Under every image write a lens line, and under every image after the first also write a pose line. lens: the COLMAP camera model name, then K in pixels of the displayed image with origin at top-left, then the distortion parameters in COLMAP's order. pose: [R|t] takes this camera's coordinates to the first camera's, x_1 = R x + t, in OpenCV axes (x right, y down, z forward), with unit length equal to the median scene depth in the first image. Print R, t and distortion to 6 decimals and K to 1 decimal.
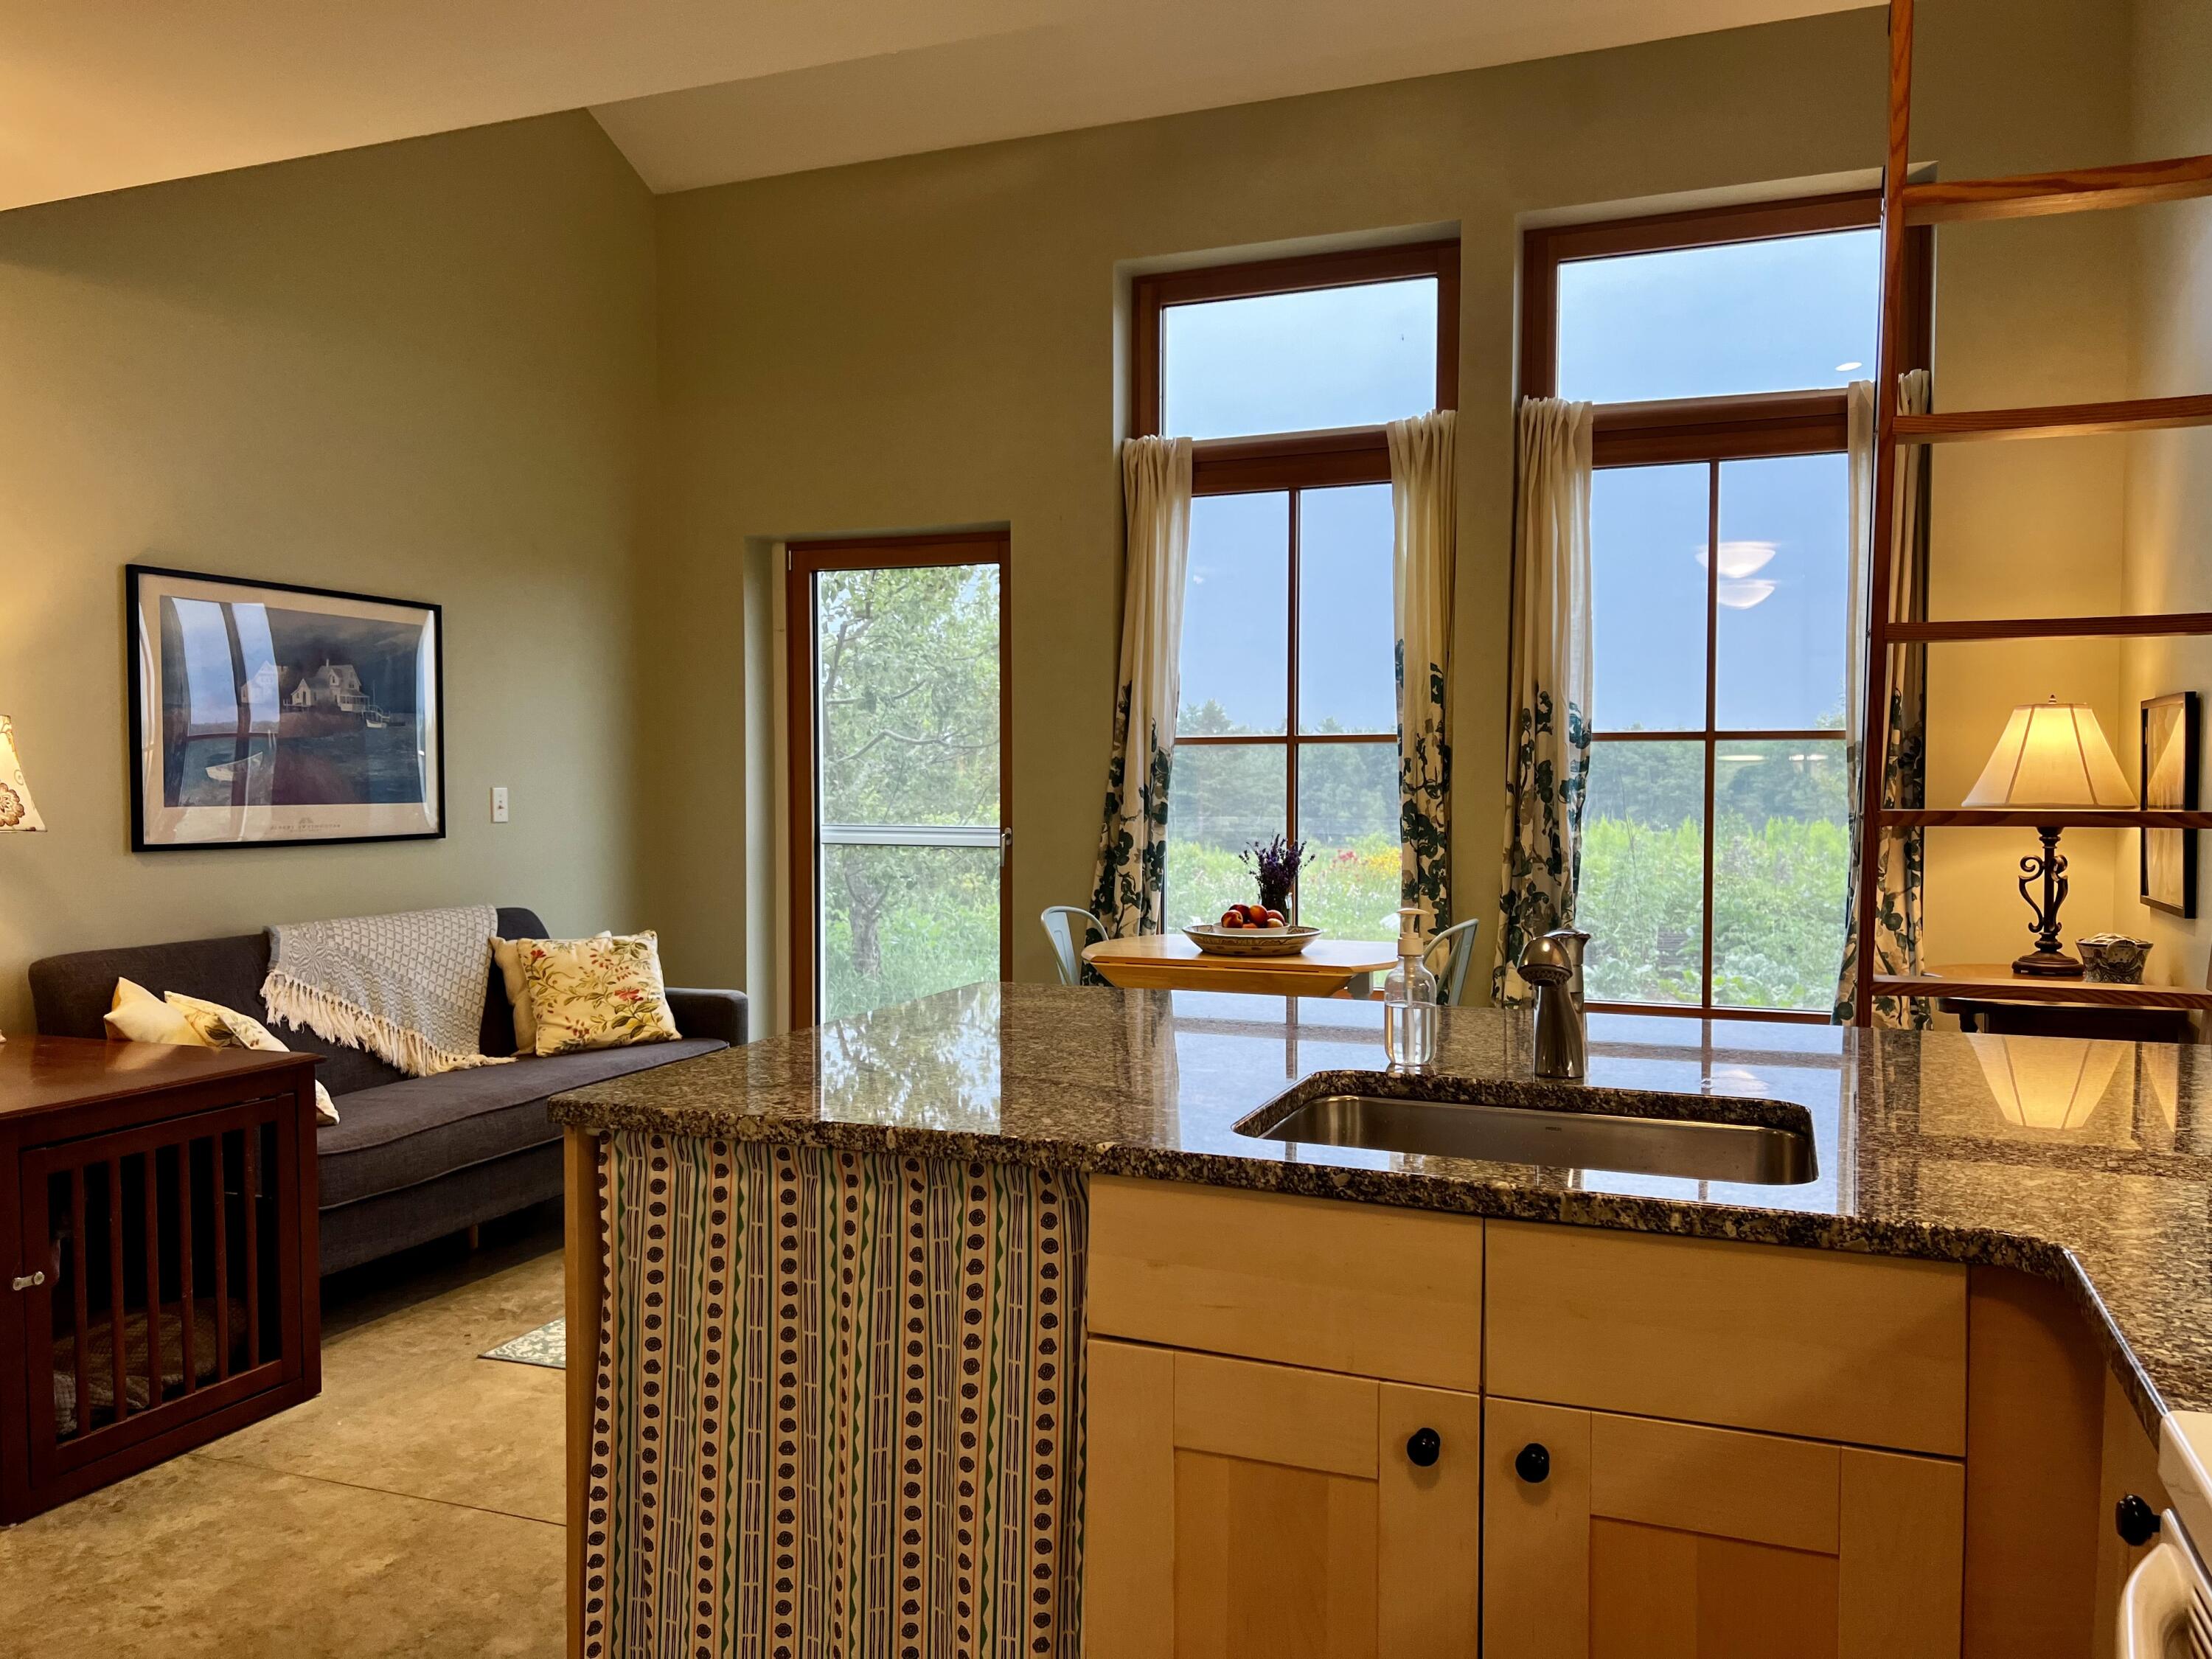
lens RADIAL K [[1655.3, 0, 1091.6], [0, 1655.3, 845.8], [0, 0, 1]] dist [0.065777, -0.081169]
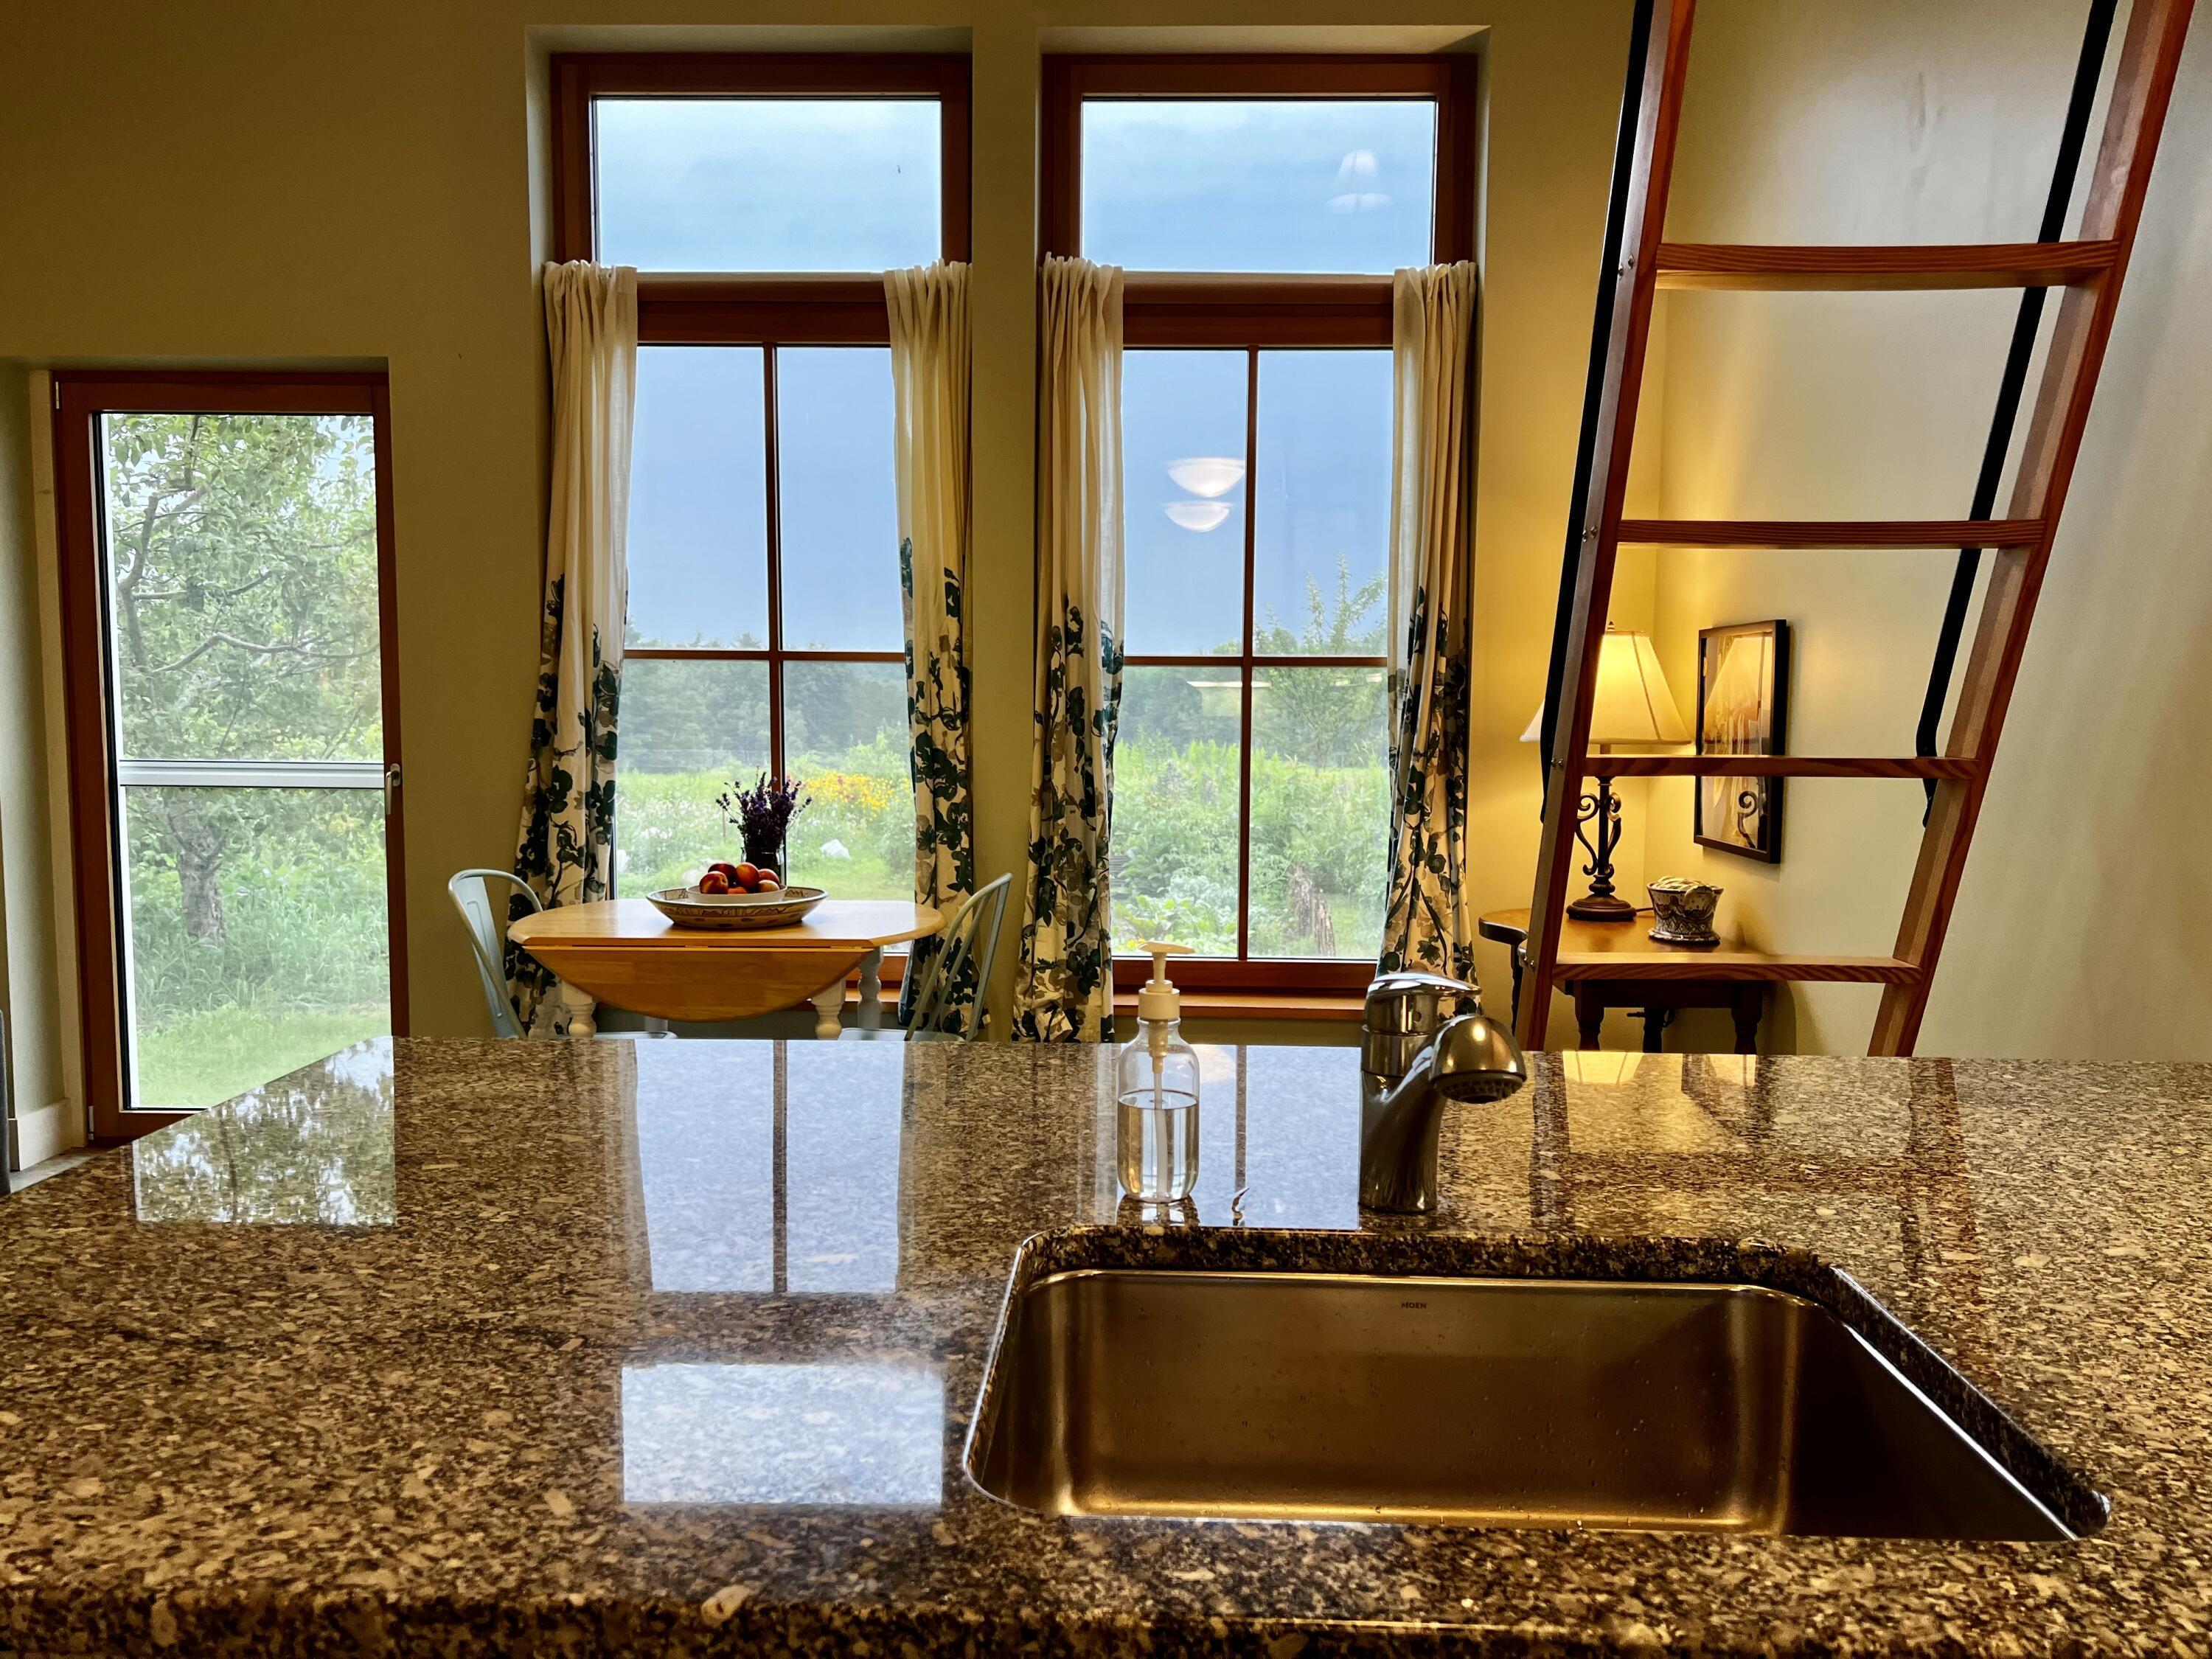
lens RADIAL K [[1655.3, 0, 1099.8], [0, 1655.3, 844.4], [0, 0, 1]] dist [0.065777, -0.081169]
pose [[0.938270, -0.022810, 0.345151, -0.014608], [0.006142, 0.998765, 0.049308, -0.011512], [-0.345850, -0.044145, 0.937251, 0.185558]]
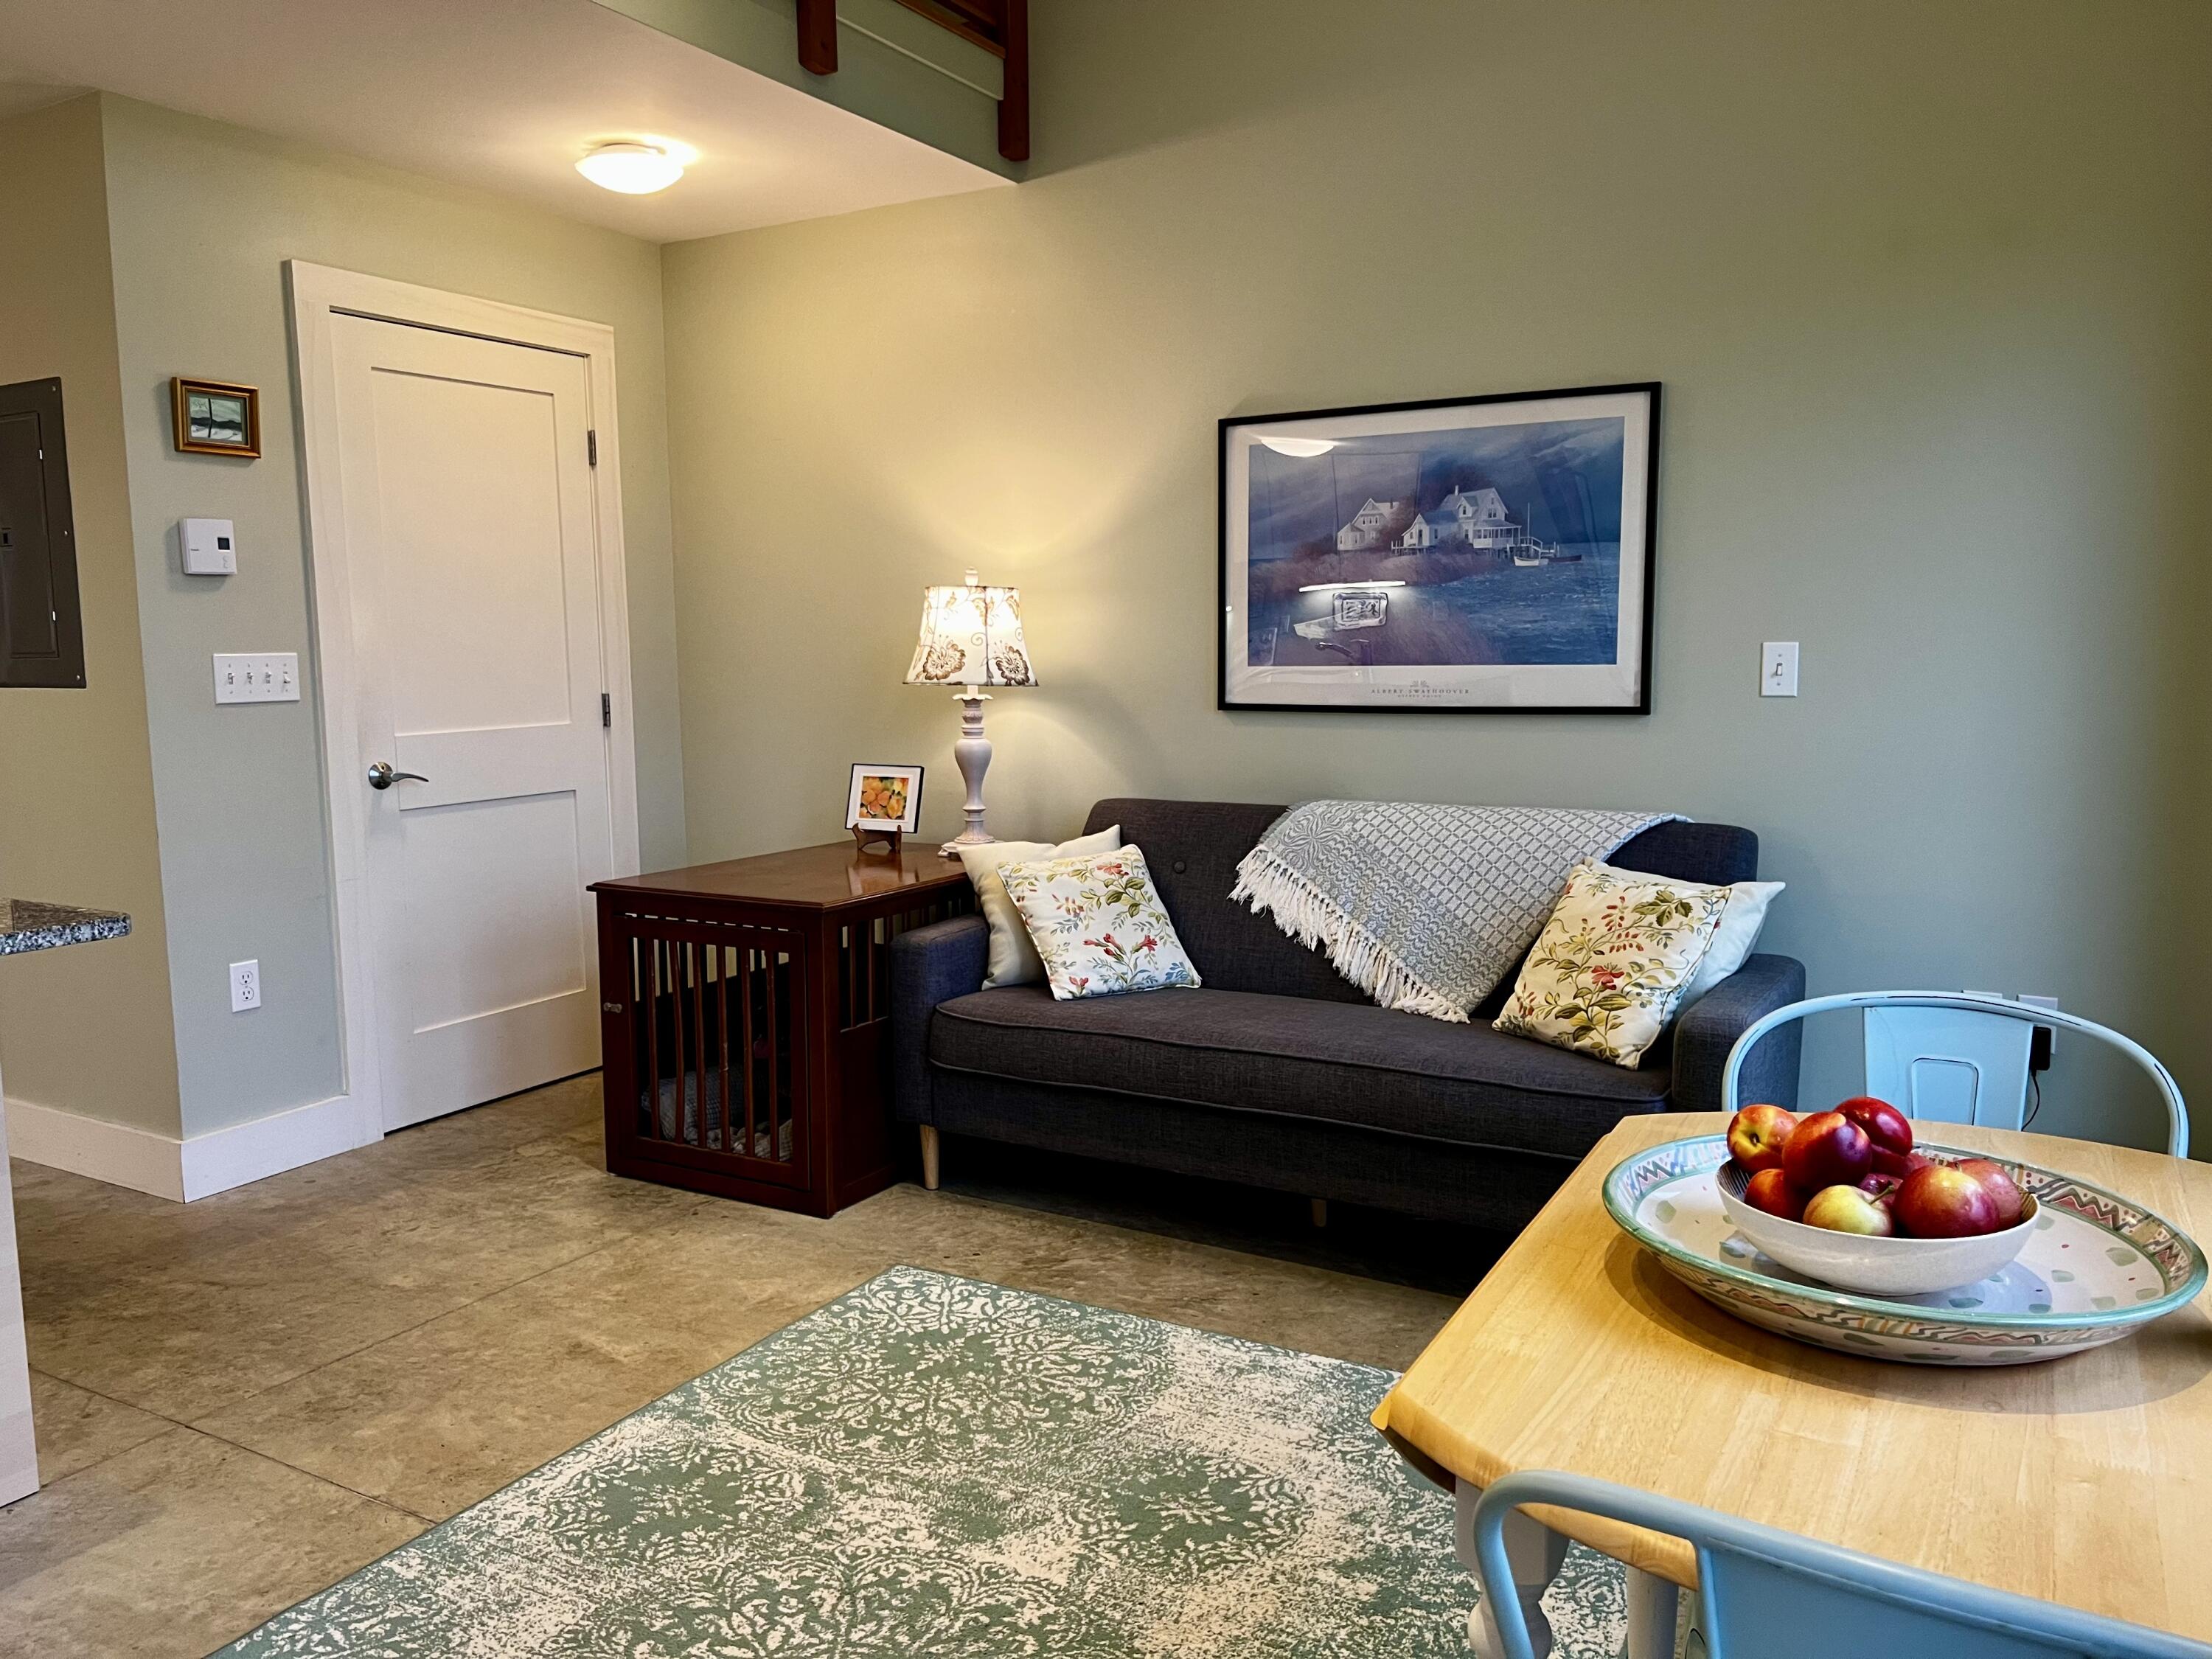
lens RADIAL K [[1655.3, 0, 1106.6], [0, 1655.3, 831.3], [0, 0, 1]] dist [0.065777, -0.081169]
pose [[-0.142664, 0.116698, -0.982868, 0.355542], [-0.029926, 0.992062, 0.122133, -0.035660], [0.989319, 0.046837, -0.138039, 0.880642]]
